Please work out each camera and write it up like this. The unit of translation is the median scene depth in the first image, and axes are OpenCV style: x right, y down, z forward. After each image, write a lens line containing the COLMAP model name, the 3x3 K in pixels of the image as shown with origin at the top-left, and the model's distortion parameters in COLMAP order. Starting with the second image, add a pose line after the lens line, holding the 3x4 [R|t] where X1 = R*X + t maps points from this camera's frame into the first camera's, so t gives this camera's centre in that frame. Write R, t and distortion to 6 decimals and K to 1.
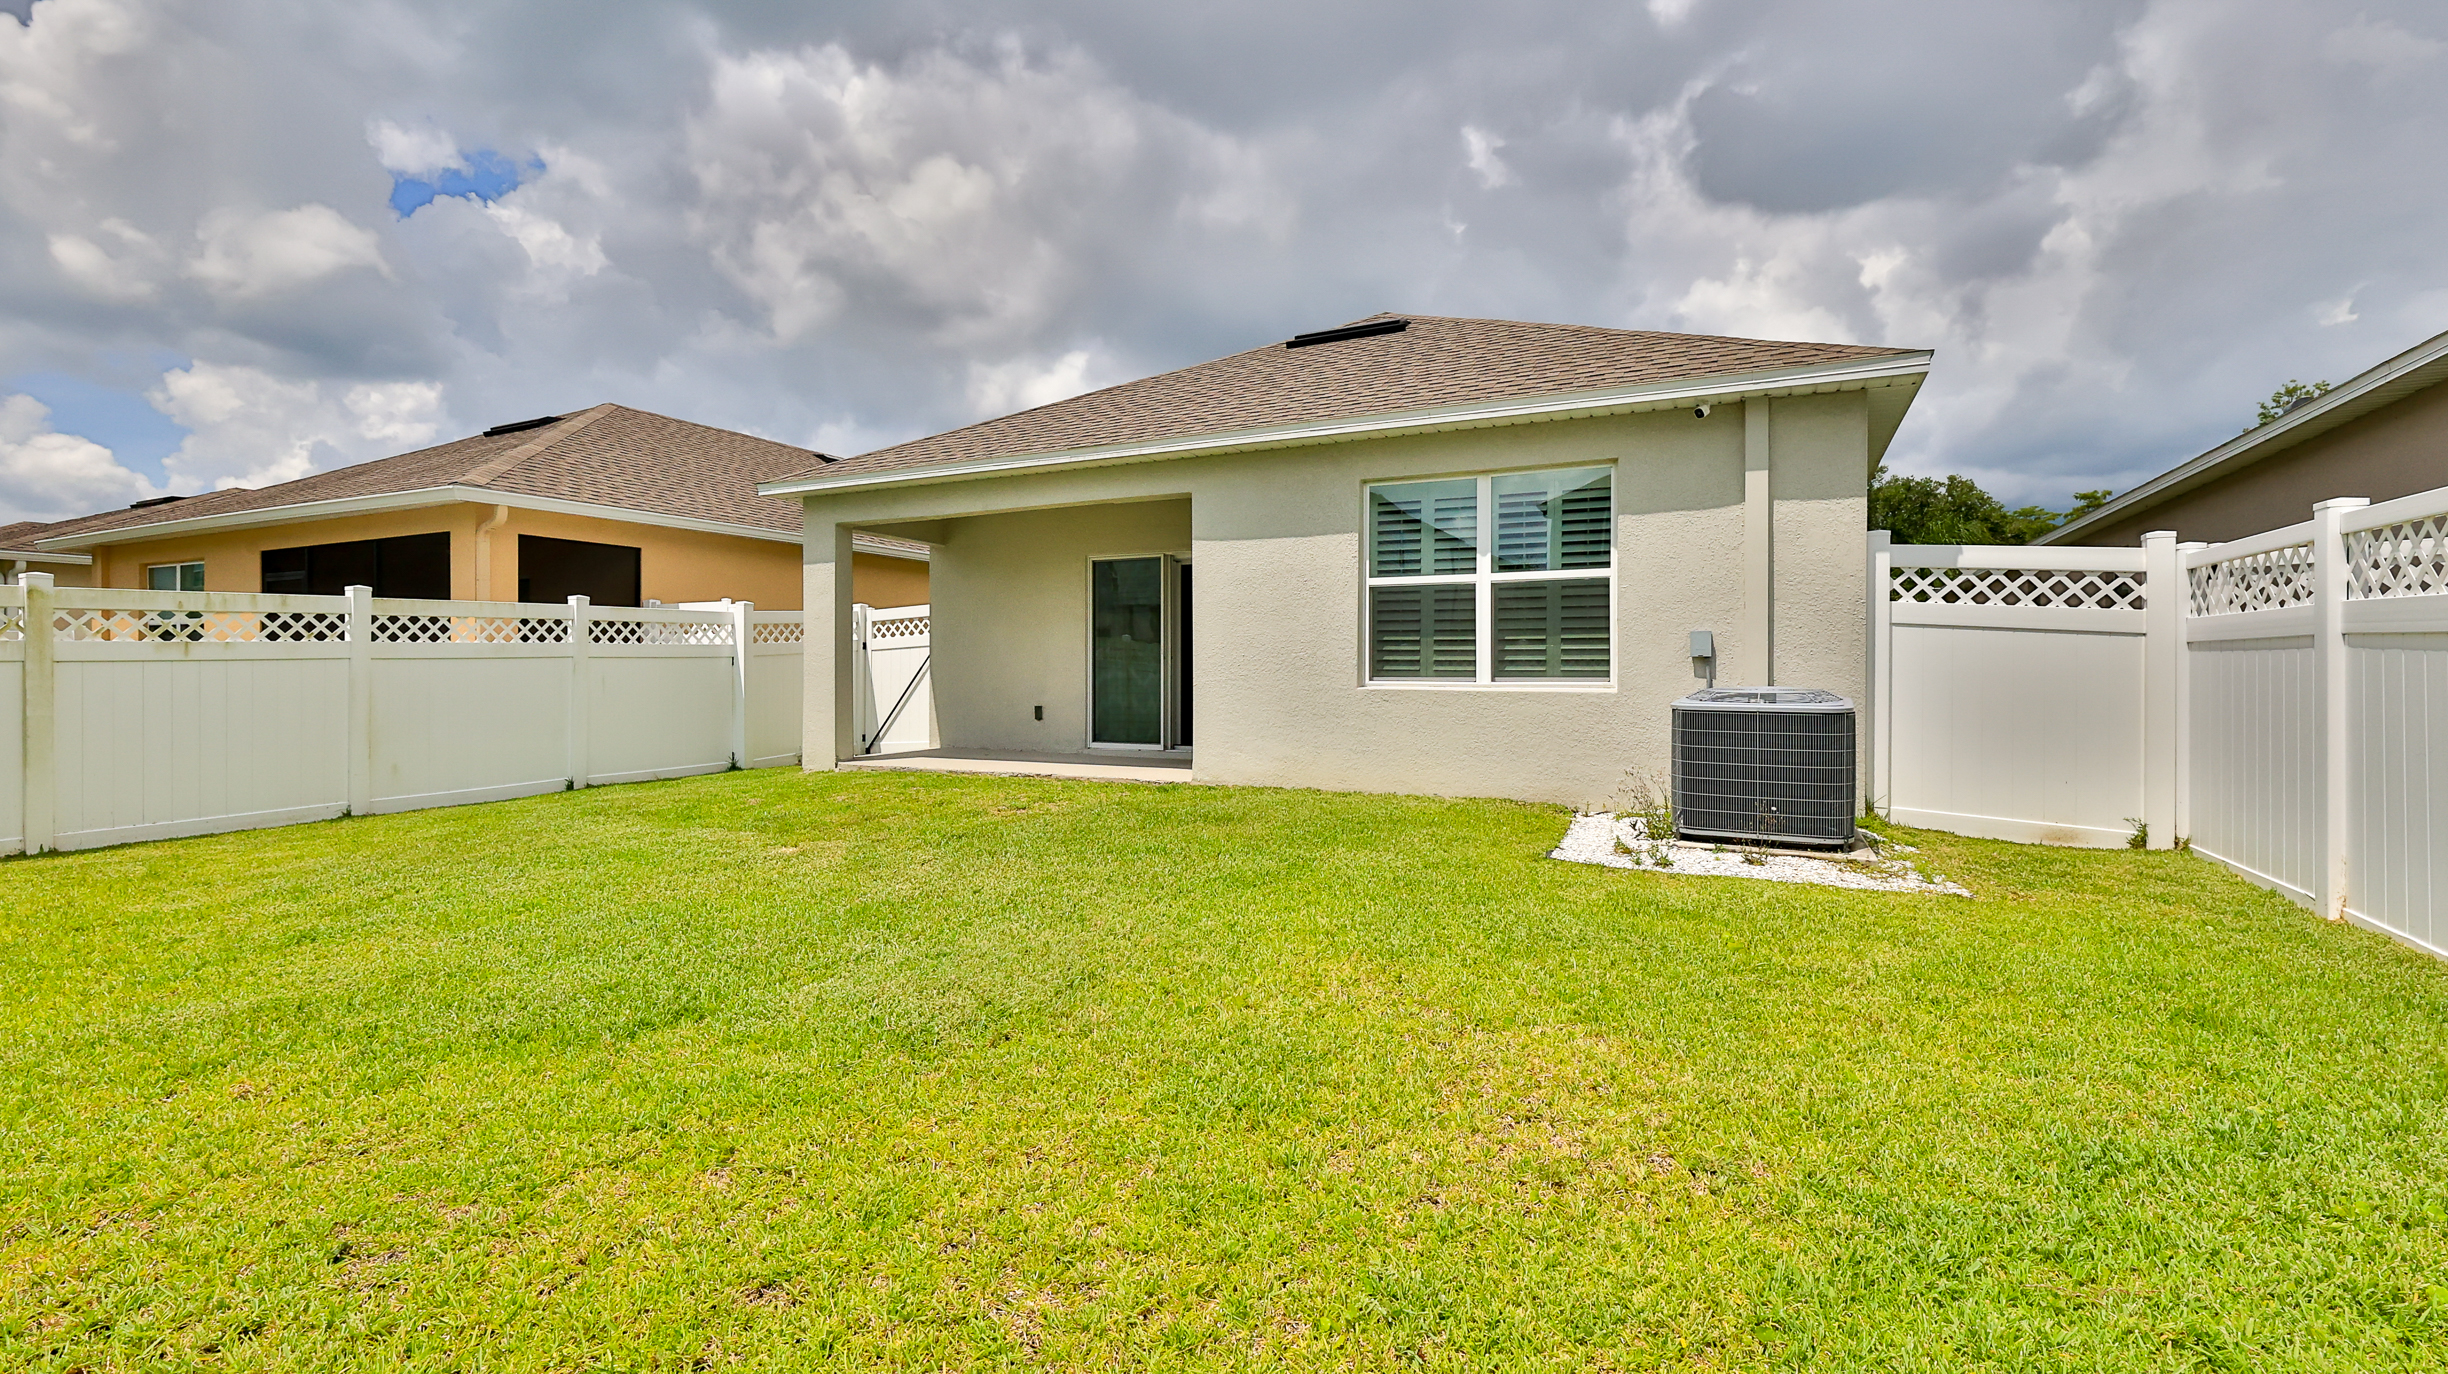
lens RADIAL K [[1075.4, 0, 1221.7], [0, 1075.4, 681.6], [0, 0, 1]] dist [0.000064, -0.000360]
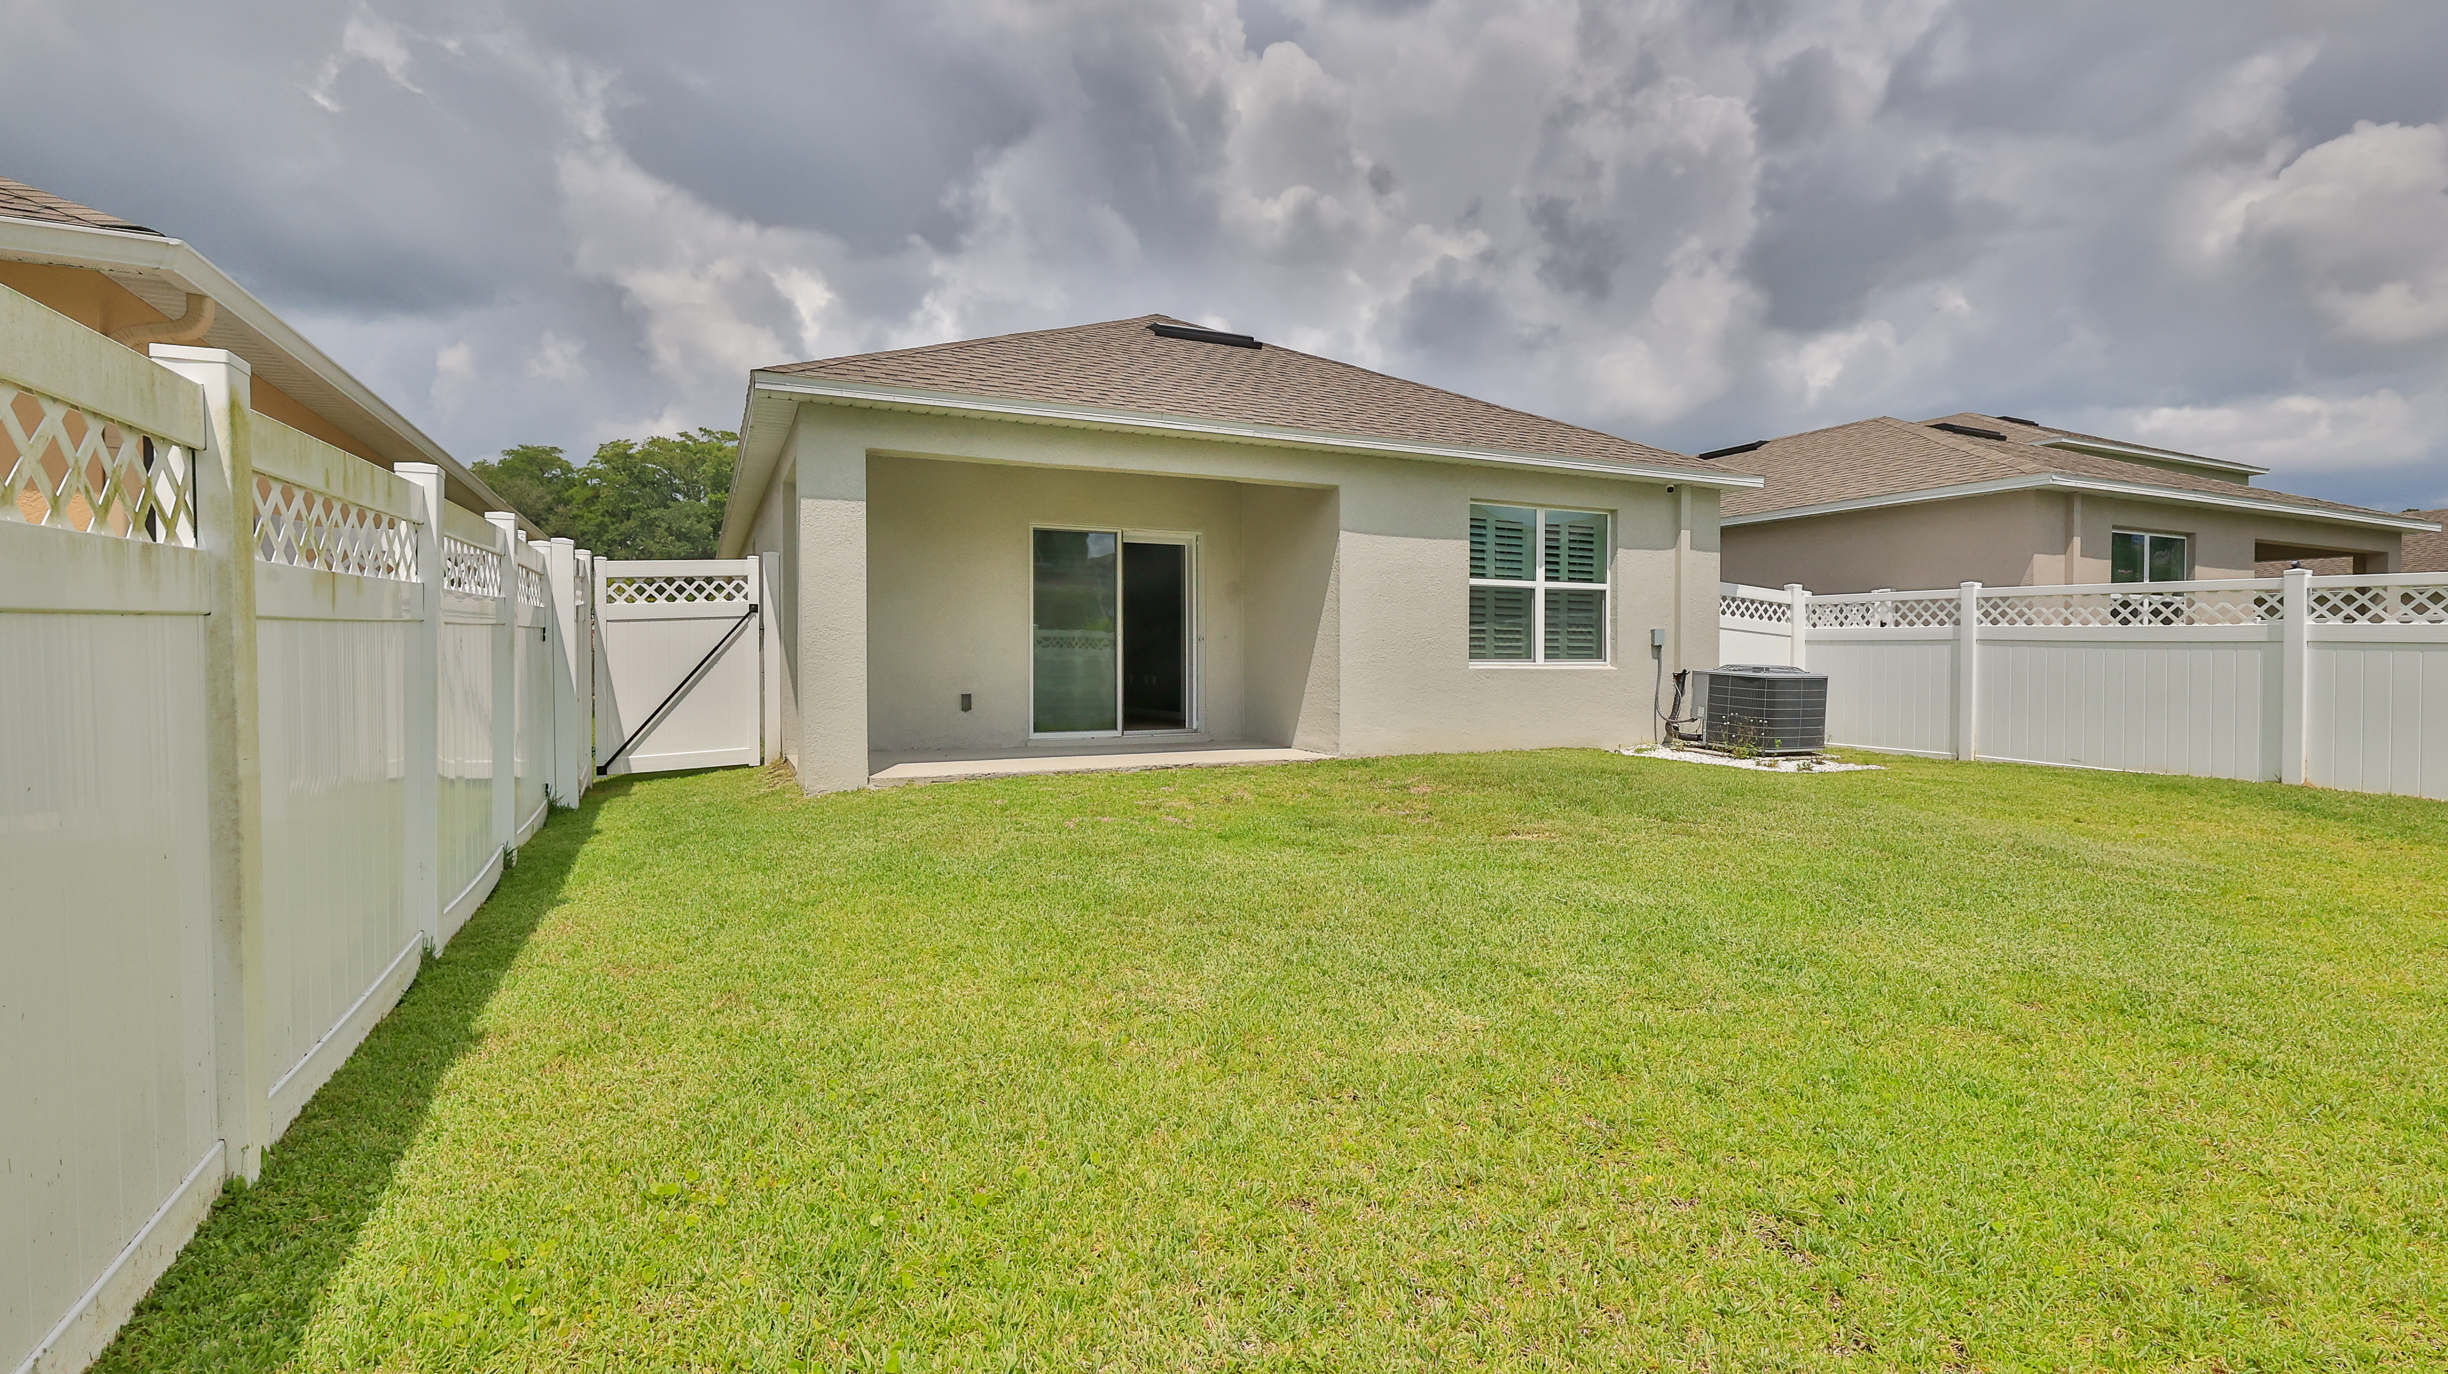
lens RADIAL K [[1075.4, 0, 1178.7], [0, 1075.4, 673.5], [0, 0, 1]] dist [0.000064, -0.000360]
pose [[0.625713, -0.012397, 0.779955, -1.065101], [0.004466, 0.999914, 0.012311, -0.004473], [-0.780040, -0.004220, 0.625715, 0.511433]]
